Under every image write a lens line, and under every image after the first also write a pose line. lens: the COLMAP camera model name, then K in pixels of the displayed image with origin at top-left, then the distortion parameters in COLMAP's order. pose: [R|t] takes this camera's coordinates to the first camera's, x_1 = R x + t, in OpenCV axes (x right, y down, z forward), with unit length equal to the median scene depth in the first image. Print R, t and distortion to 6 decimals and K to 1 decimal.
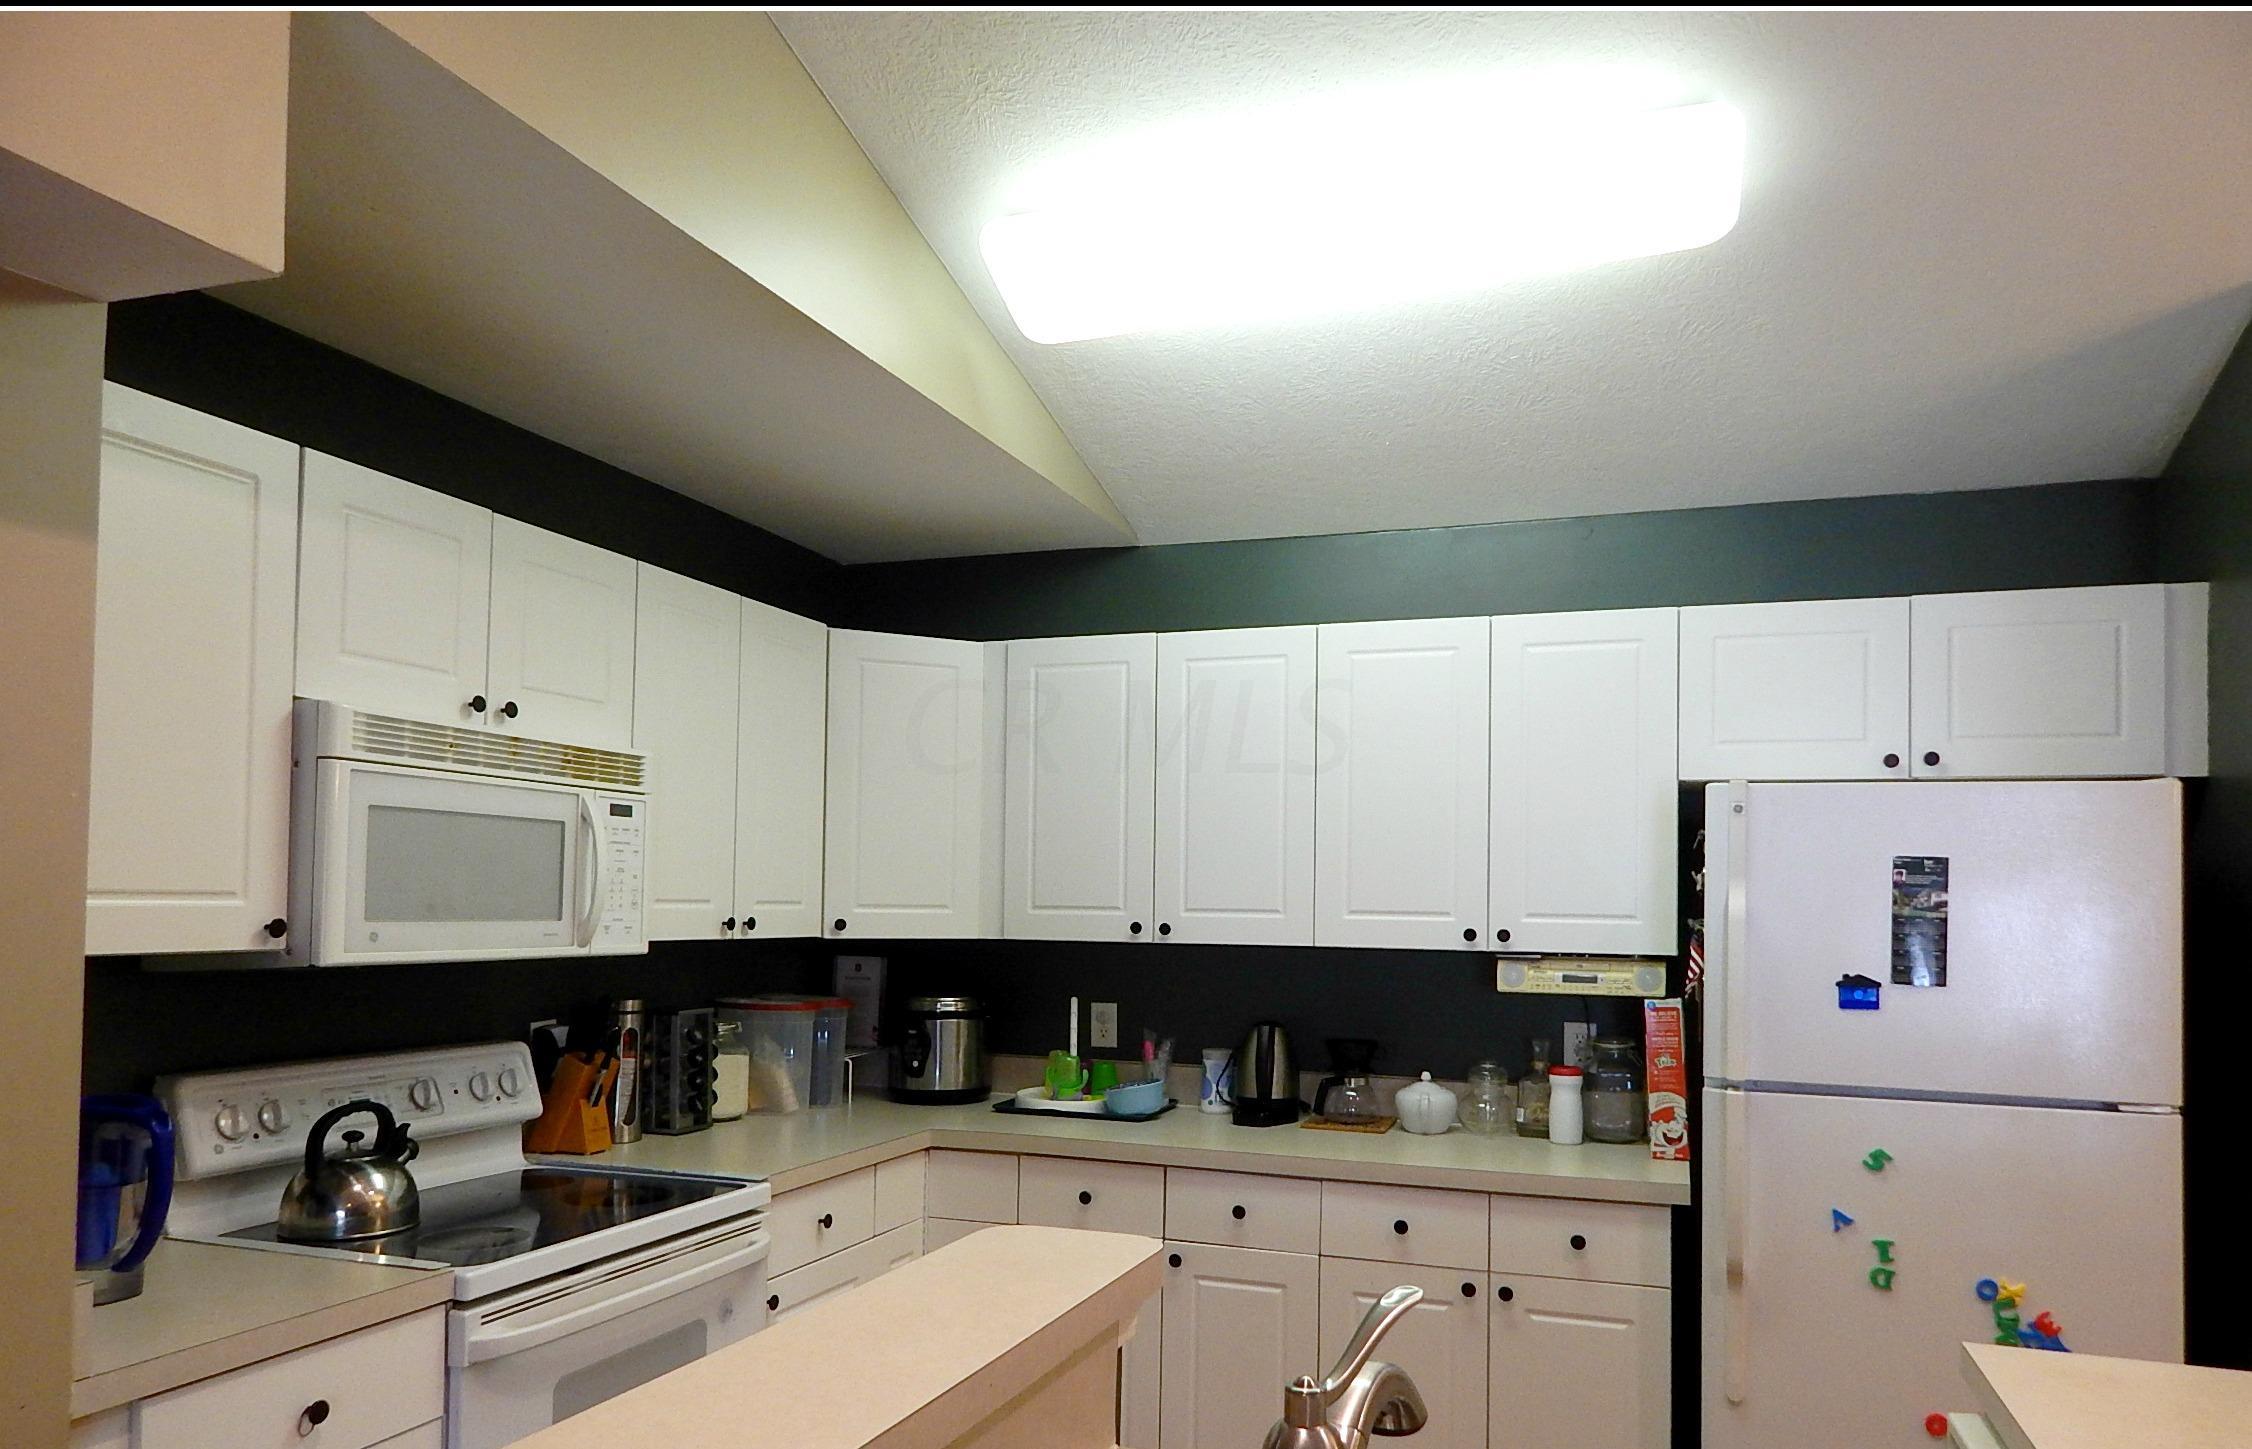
lens RADIAL K [[1486.9, 0, 1102.5], [0, 1486.9, 857.1], [0, 0, 1]] dist [0.001579, -0.002388]
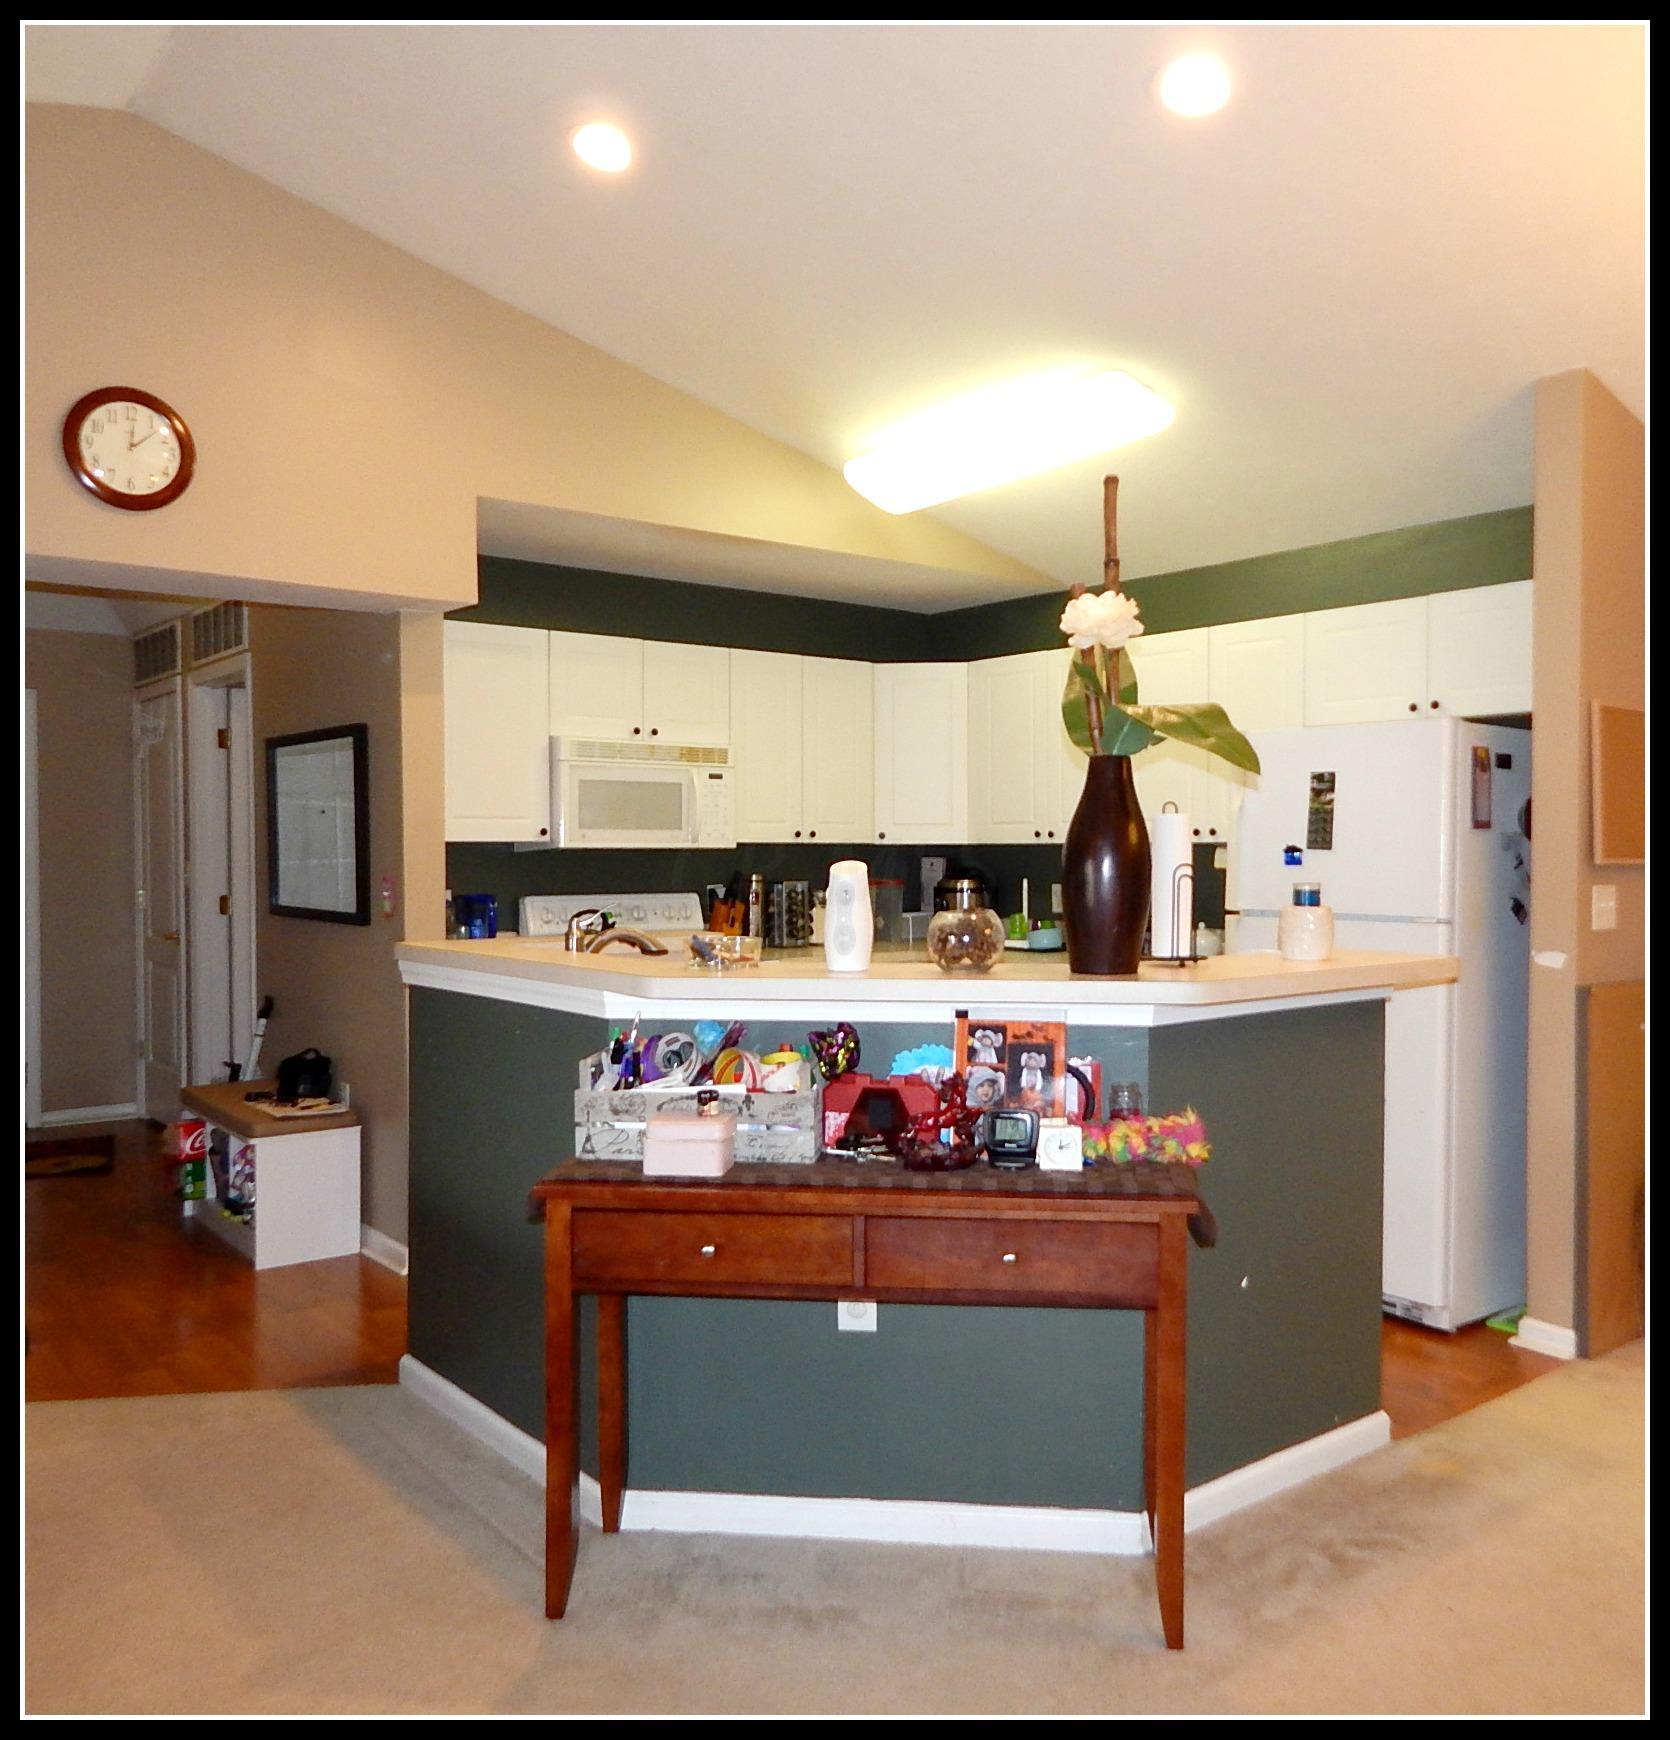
lens RADIAL K [[1448.6, 0, 840.3], [0, 1448.6, 868.6], [0, 0, 1]] dist [0.000787, 0.000010]
pose [[0.853141, -0.008551, -0.521610, 0.898707], [0.029565, 0.999051, 0.031977, 0.037905], [0.520842, -0.042702, 0.852585, -0.635389]]
